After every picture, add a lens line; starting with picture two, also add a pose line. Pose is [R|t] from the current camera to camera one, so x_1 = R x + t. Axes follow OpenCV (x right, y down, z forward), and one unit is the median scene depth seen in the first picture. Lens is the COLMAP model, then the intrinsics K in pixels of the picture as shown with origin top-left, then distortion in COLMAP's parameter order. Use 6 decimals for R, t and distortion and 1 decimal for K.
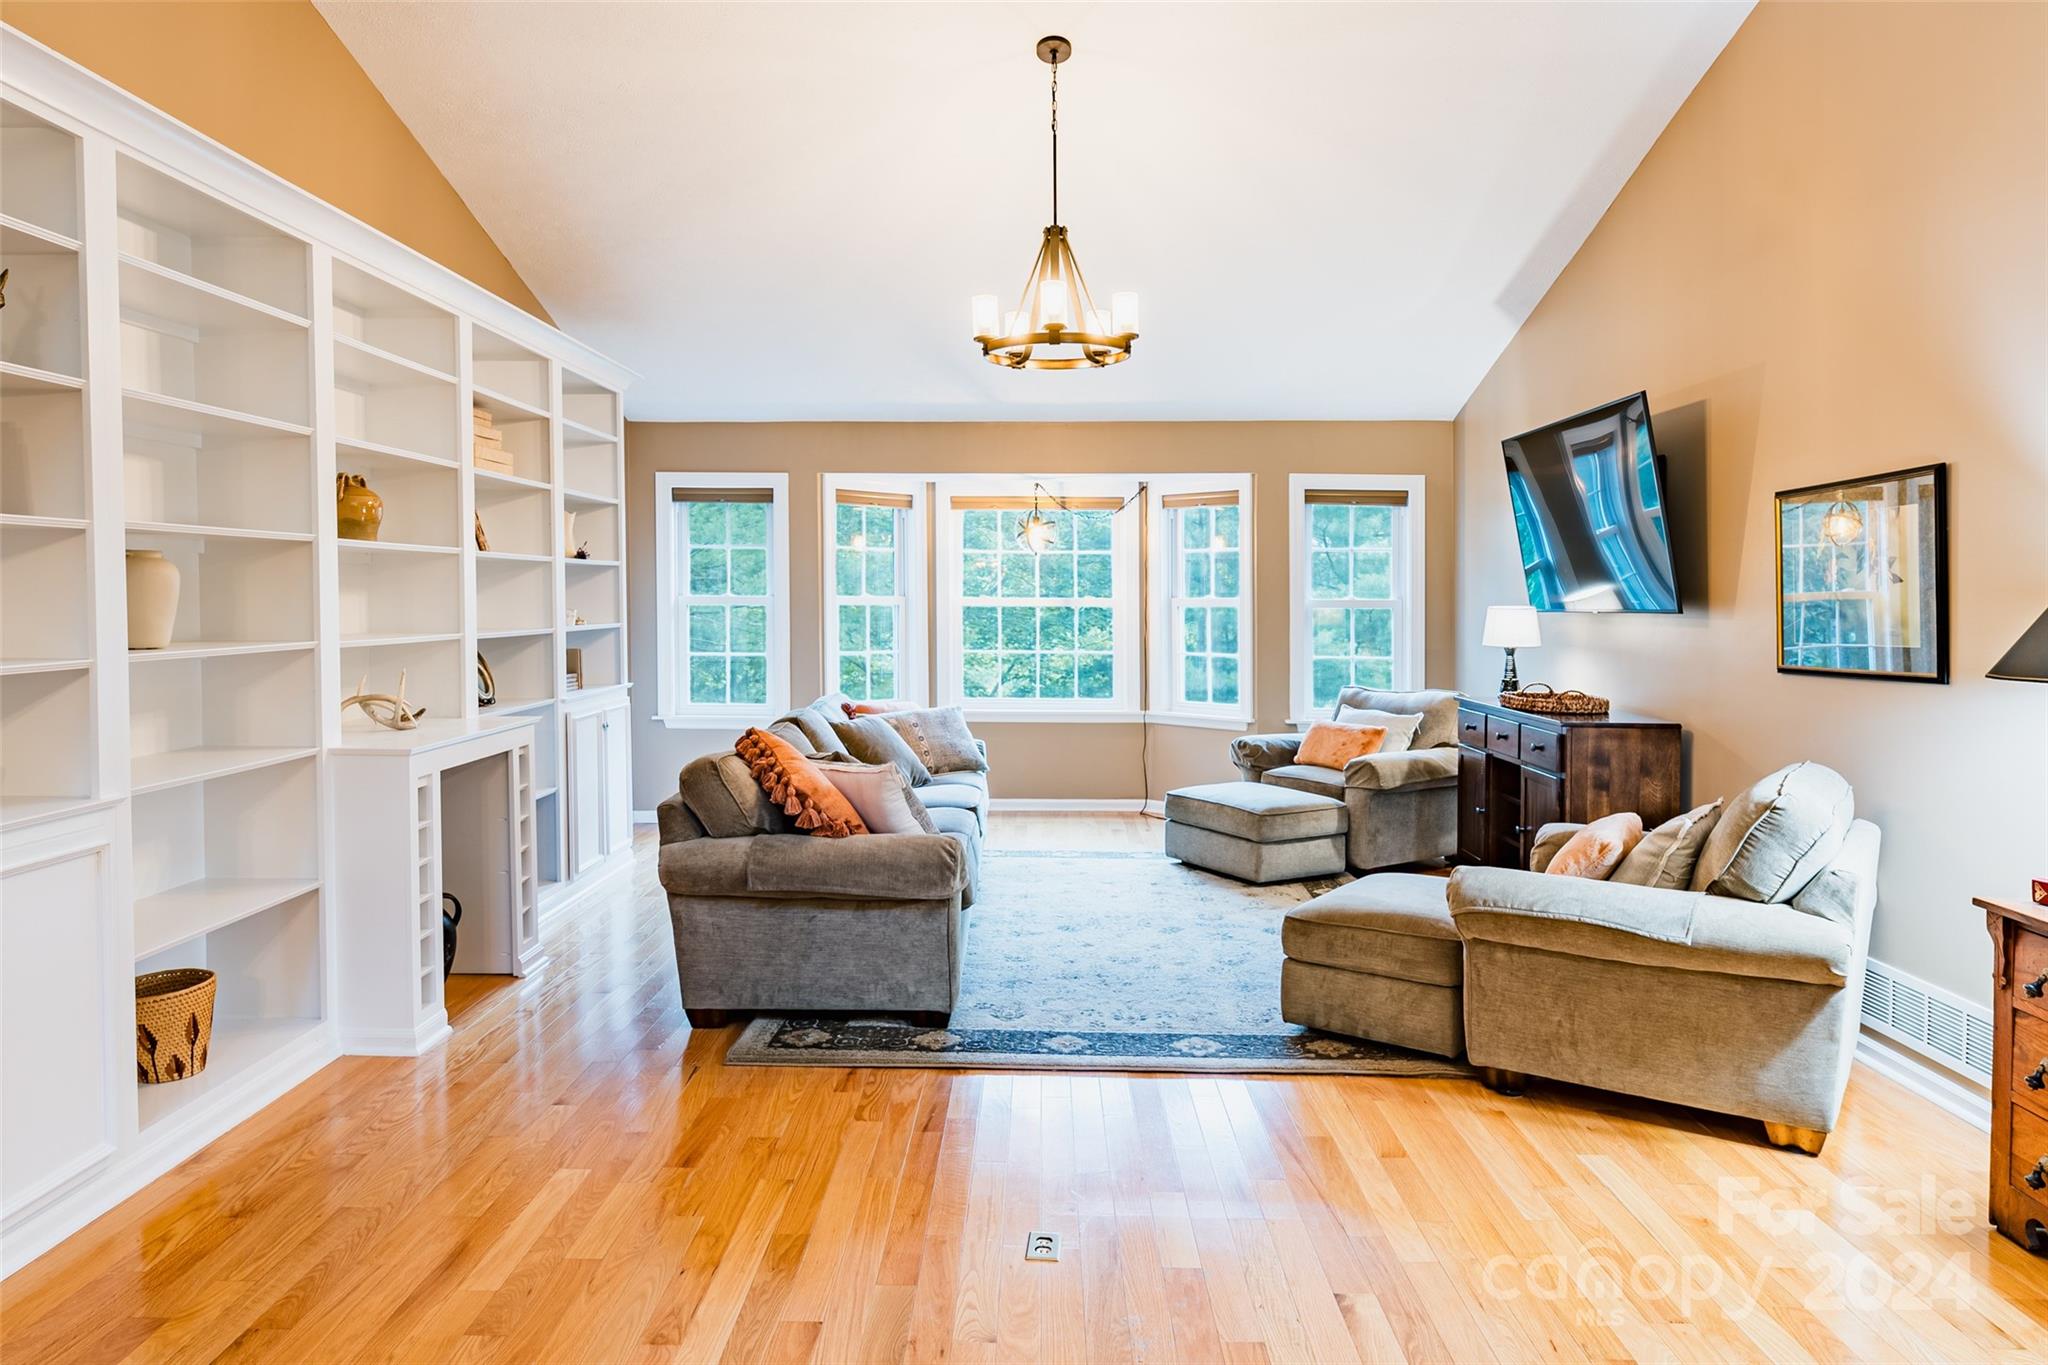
lens RADIAL K [[1206.6, 0, 1021.0], [0, 1206.6, 631.4], [0, 0, 1]] dist [0.000207, 0.001244]
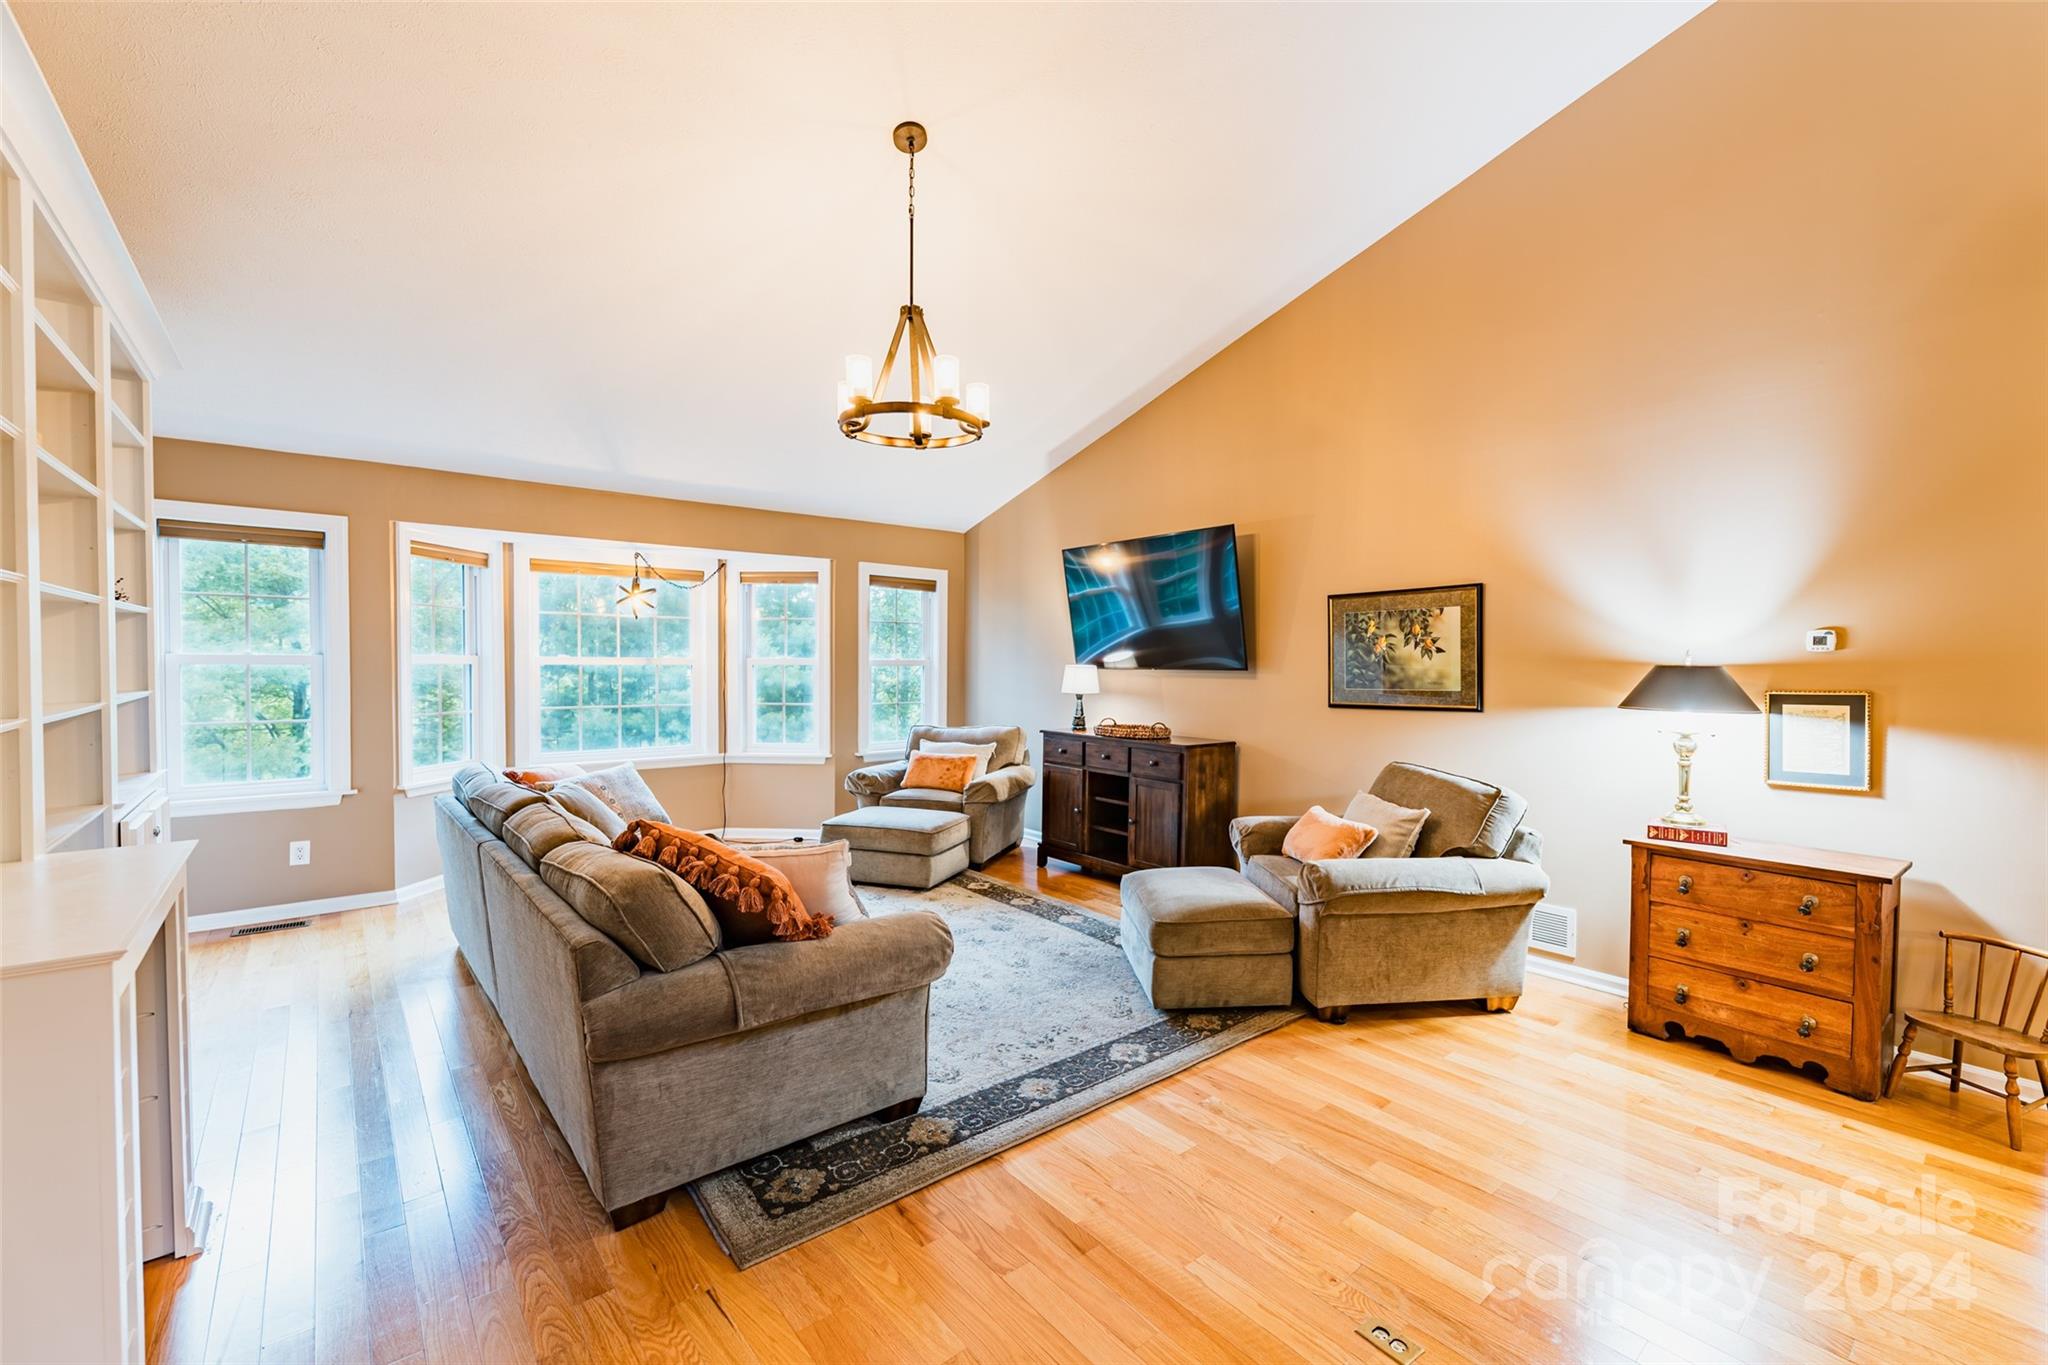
lens RADIAL K [[815.2, 0, 1034.1], [0, 815.2, 675.8], [0, 0, 1]] dist [0.000691, 0.000170]
pose [[0.768376, -0.009885, 0.639922, -0.403321], [0.012897, 0.999917, -0.000040, -0.014049], [-0.639868, 0.008283, 0.768440, 0.450575]]
